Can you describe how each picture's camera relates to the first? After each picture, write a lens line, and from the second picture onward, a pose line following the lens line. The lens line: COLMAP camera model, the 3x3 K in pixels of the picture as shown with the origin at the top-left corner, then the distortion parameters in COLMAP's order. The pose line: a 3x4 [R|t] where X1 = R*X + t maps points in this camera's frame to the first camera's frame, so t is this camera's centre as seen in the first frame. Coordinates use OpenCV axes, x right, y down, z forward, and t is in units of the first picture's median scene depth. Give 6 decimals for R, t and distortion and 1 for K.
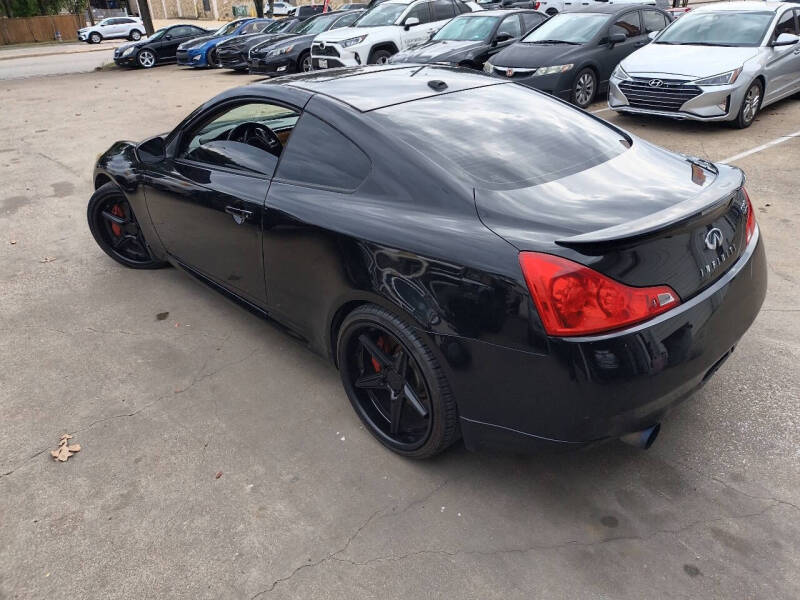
lens RADIAL K [[580.2, 0, 416.3], [0, 580.2, 300.6], [0, 0, 1]] dist [0.004533, -0.005365]
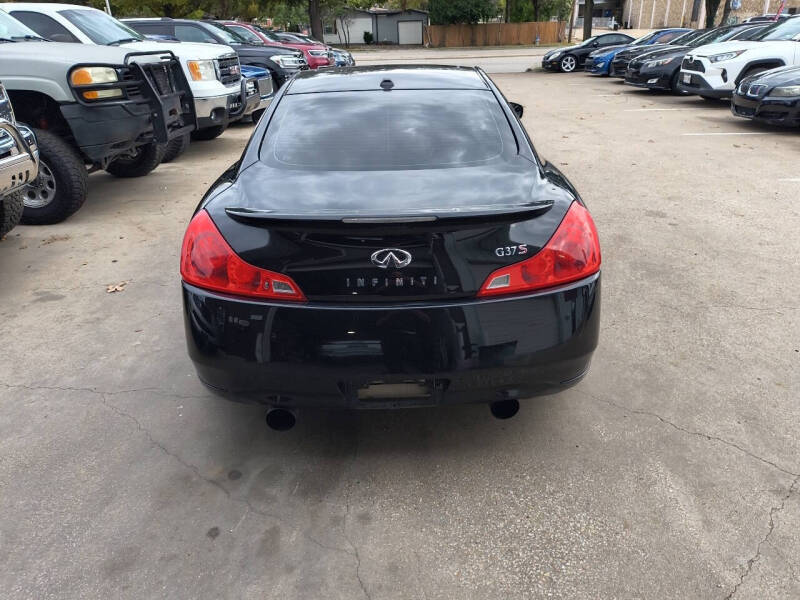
lens RADIAL K [[589.4, 0, 396.0], [0, 589.4, 297.8], [0, 0, 1]] dist [0.029191, -0.037809]
pose [[0.719872, 0.311632, -0.620218, 0.227467], [-0.327180, 0.940398, 0.092758, -0.027124], [0.612158, 0.136150, 0.778926, 0.054557]]
